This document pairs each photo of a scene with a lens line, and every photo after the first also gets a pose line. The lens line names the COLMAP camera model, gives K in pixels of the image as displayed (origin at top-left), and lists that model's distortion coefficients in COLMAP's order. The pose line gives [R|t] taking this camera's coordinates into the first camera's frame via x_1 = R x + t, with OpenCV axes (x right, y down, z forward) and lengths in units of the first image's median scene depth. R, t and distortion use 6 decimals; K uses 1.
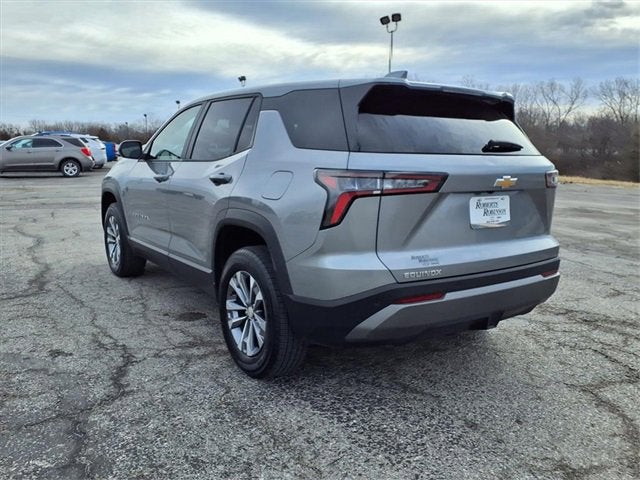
lens RADIAL K [[525.9, 0, 316.5], [0, 525.9, 240.0], [0, 0, 1]] dist [0.007316, 0.001190]
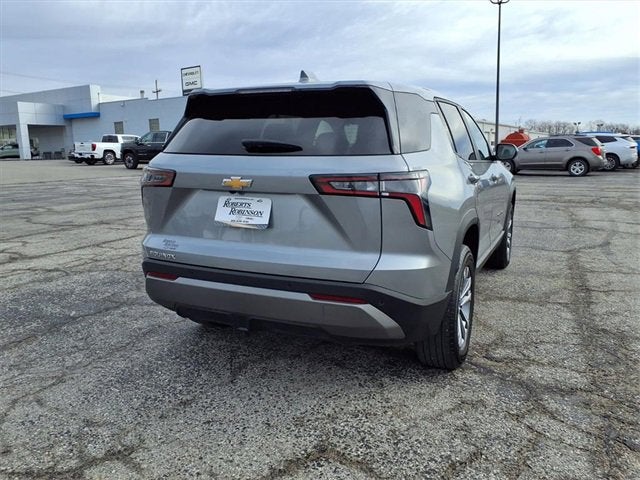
lens RADIAL K [[511.2, 0, 316.8], [0, 511.2, 236.1], [0, 0, 1]] dist [0.018724, -0.008071]
pose [[0.493299, 0.131344, -0.859887, 1.040053], [-0.133469, 0.988258, 0.074384, -0.083530], [0.859559, 0.078075, 0.505037, 0.539398]]
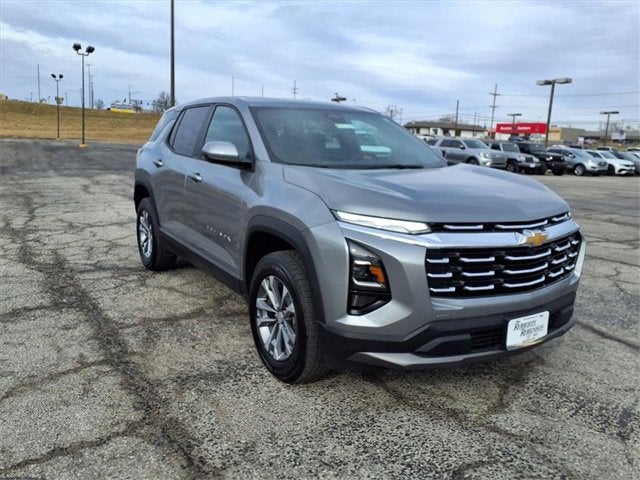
lens RADIAL K [[513.4, 0, 320.0], [0, 513.4, 240.0], [0, 0, 1]] dist [0.037425, -0.052258]
pose [[-0.997718, -0.059139, 0.032572, -0.246746], [-0.043886, 0.934683, 0.352764, -0.505031], [-0.051306, 0.350530, -0.935145, 2.795885]]
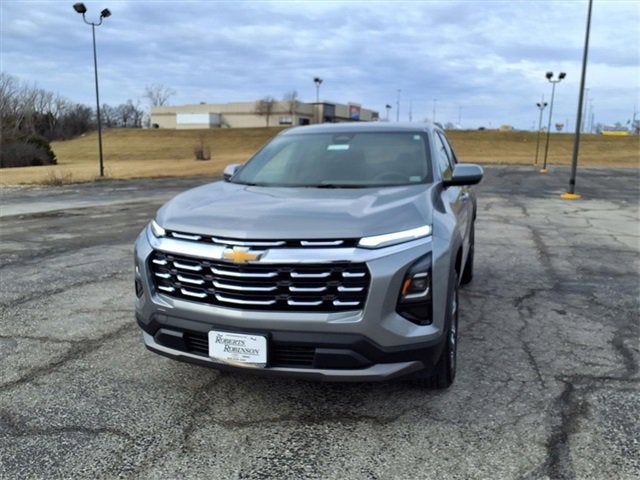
lens RADIAL K [[520.2, 0, 317.8], [0, 520.2, 238.3], [0, 0, 1]] dist [0.009986, -0.007071]
pose [[-0.592924, -0.144426, 0.792201, -1.251397], [0.122402, 0.956189, 0.265934, -0.461350], [-0.795901, 0.254645, -0.549269, 2.362848]]
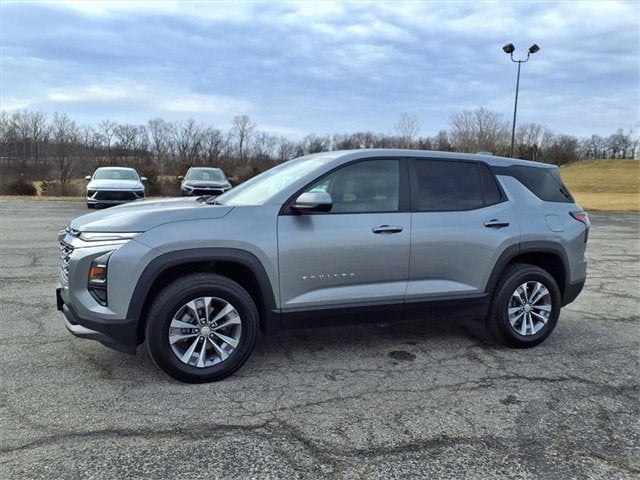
lens RADIAL K [[513.4, 0, 320.0], [0, 513.4, 240.0], [0, 0, 1]] dist [0.037425, -0.052258]
pose [[0.235379, -0.126394, 0.963650, -1.608201], [0.131513, 0.986531, 0.097272, -0.268278], [-0.962965, 0.103836, 0.248831, 1.120386]]
